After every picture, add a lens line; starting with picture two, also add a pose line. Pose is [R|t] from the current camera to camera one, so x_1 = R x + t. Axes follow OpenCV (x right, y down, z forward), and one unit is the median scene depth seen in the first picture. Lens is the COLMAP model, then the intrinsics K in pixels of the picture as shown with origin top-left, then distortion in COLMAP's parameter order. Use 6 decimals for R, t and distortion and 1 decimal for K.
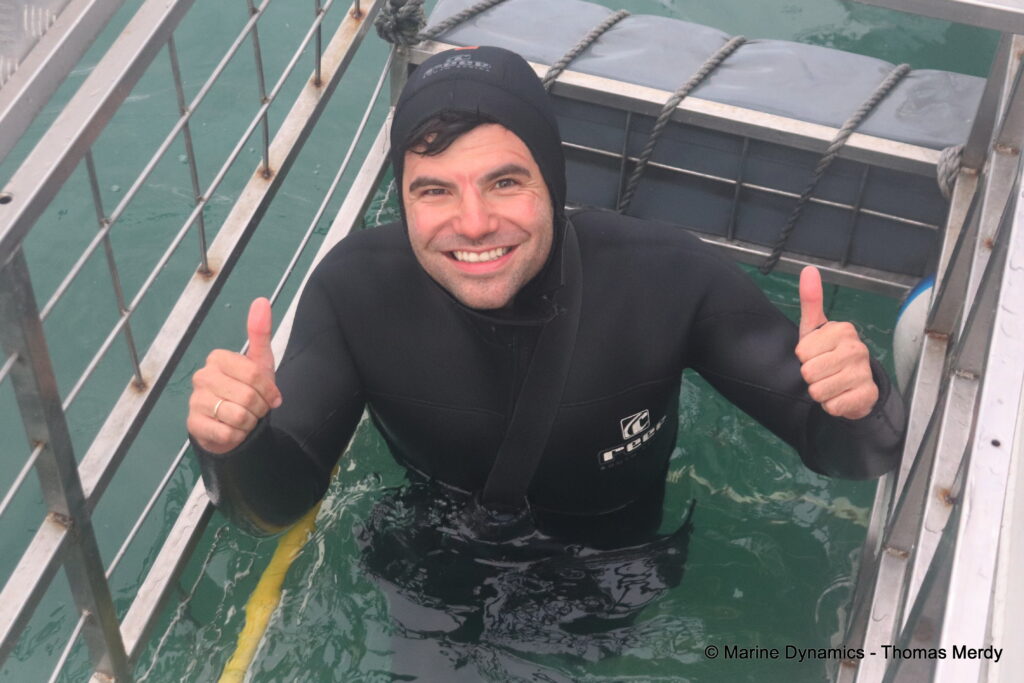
lens RADIAL K [[1616.1, 0, 512.4], [0, 1616.1, 302.6], [0, 0, 1]] dist [-0.017871, -0.039135]
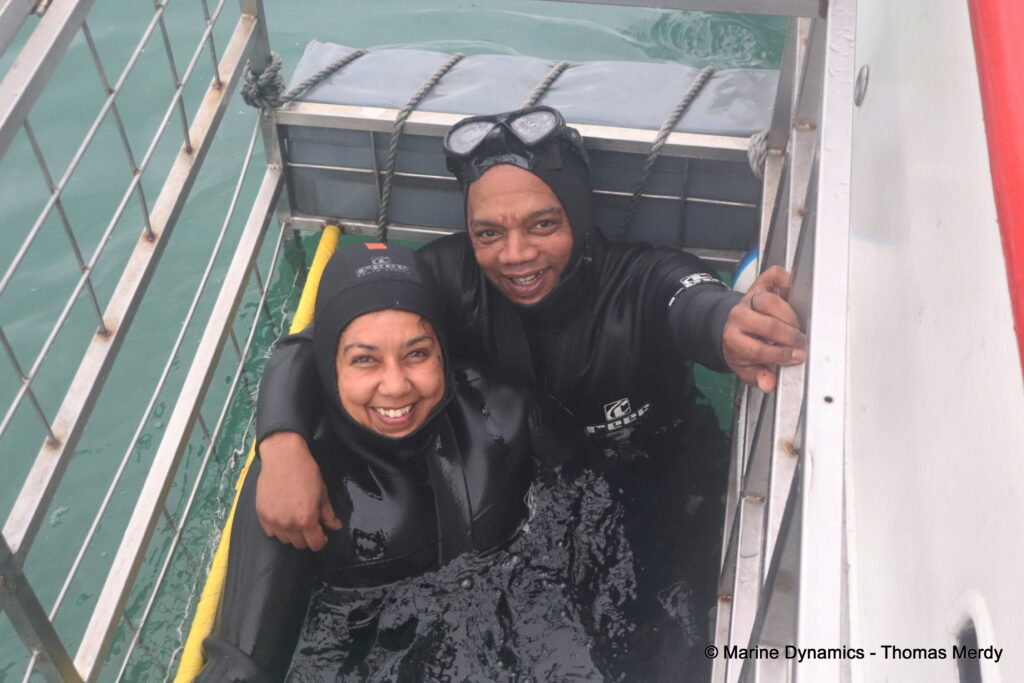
lens RADIAL K [[1244.9, 0, 471.5], [0, 1244.9, 338.0], [0, 0, 1]] dist [-0.064730, 0.037912]
pose [[0.990842, -0.134364, 0.013350, 0.041842], [0.134043, 0.990718, 0.022608, -0.000646], [-0.016264, -0.020612, 0.999655, 0.130103]]
